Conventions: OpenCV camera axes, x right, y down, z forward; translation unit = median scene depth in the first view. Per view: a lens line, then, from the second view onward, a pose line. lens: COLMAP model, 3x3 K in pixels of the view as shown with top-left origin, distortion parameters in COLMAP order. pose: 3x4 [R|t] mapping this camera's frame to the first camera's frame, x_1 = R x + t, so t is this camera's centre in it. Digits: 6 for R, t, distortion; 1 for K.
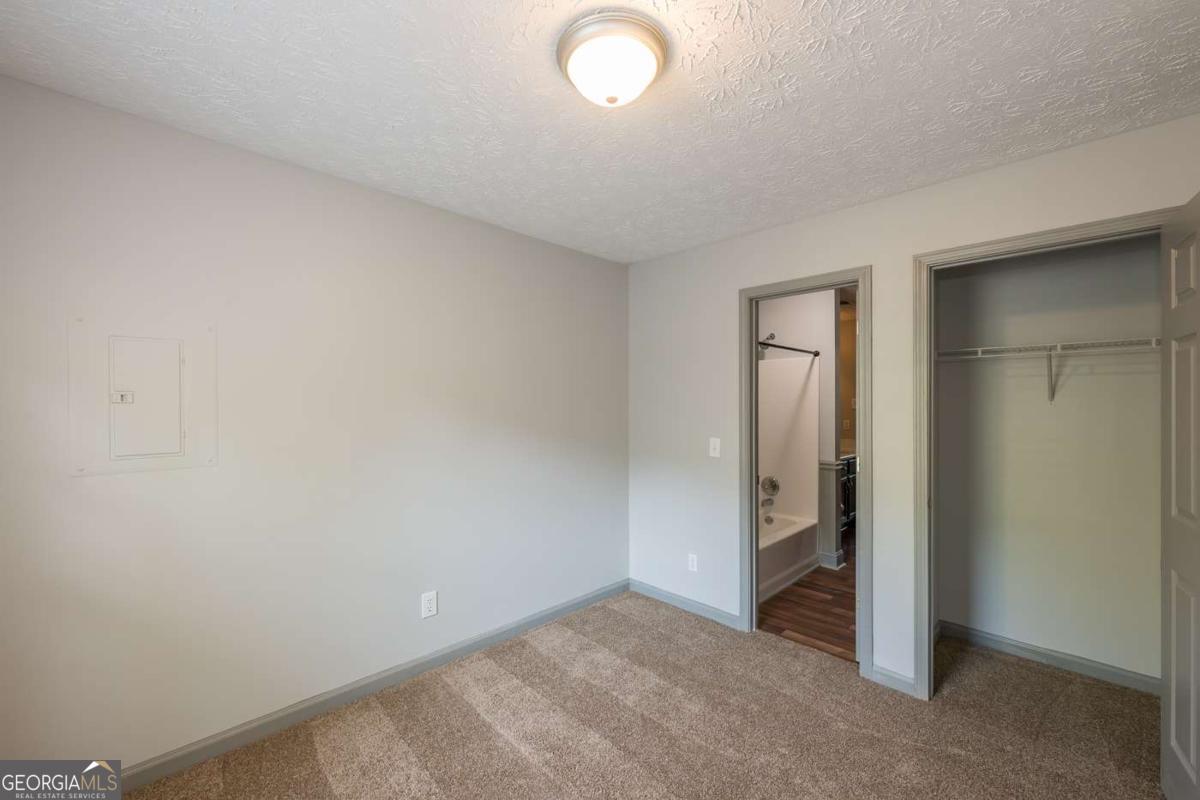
lens RADIAL K [[478.9, 0, 604.4], [0, 478.9, 405.9], [0, 0, 1]] dist [0.000037, -0.000099]
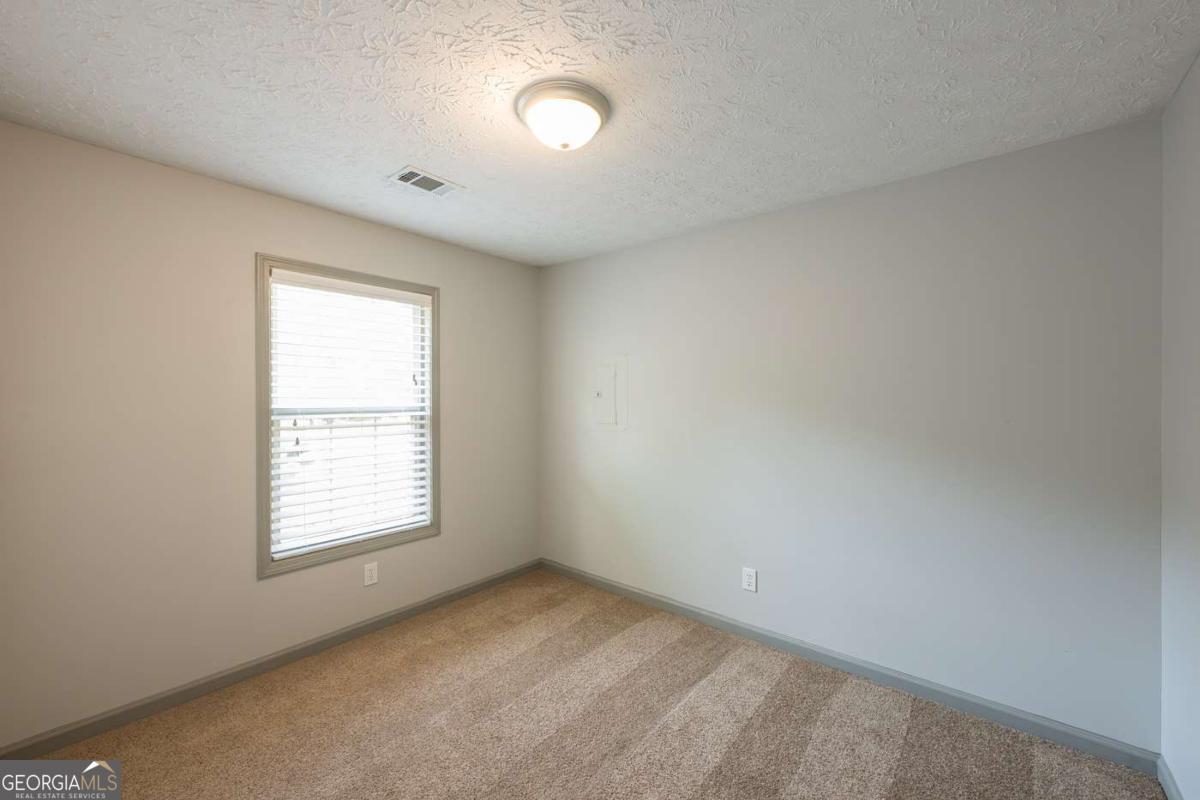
lens RADIAL K [[469.1, 0, 600.0], [0, 469.1, 400.0], [0, 0, 1]] dist [0.001453, 0.000184]
pose [[0.099290, 0.004267, -0.995049, 0.689444], [-0.006779, 0.999971, 0.003612, -0.001430], [0.995035, 0.006387, 0.099316, 0.554398]]
